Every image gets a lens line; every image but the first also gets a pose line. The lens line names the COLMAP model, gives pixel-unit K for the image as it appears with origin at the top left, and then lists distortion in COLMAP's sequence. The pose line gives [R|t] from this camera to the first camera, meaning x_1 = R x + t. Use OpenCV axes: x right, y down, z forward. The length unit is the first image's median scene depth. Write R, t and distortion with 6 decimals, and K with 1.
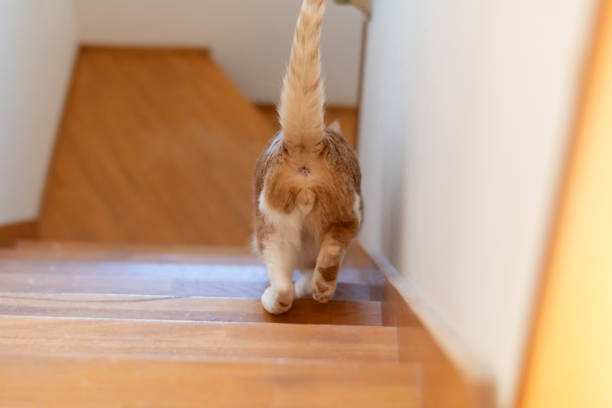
lens RADIAL K [[1390.7, 0, 306.0], [0, 1390.7, 204.0], [0, 0, 1]] dist [0.033025, -0.122704]
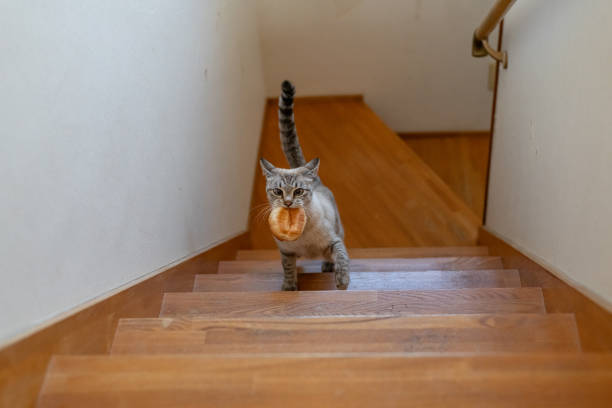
lens RADIAL K [[918.3, 0, 309.0], [0, 918.3, 200.8], [0, 0, 1]] dist [0.017754, 0.011362]
pose [[0.994245, -0.050275, -0.094597, -0.088723], [0.051314, 0.998646, 0.008582, -0.041626], [0.094037, -0.013387, 0.995479, 0.221187]]
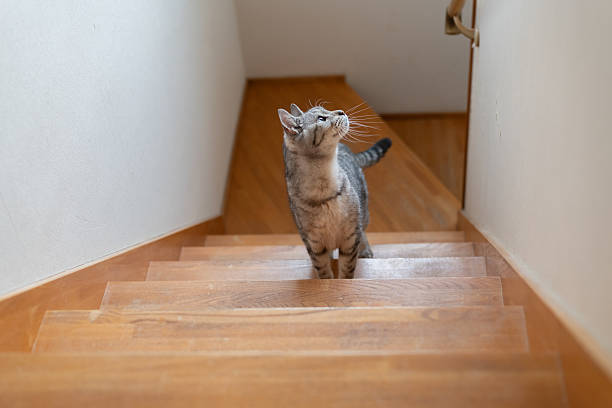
lens RADIAL K [[922.4, 0, 306.0], [0, 922.4, 204.0], [0, 0, 1]] dist [0.015091, 0.044207]
pose [[0.992618, -0.049082, -0.110908, -0.030891], [0.052797, 0.998130, 0.030808, -0.040890], [0.109188, -0.036436, 0.993353, 0.270092]]
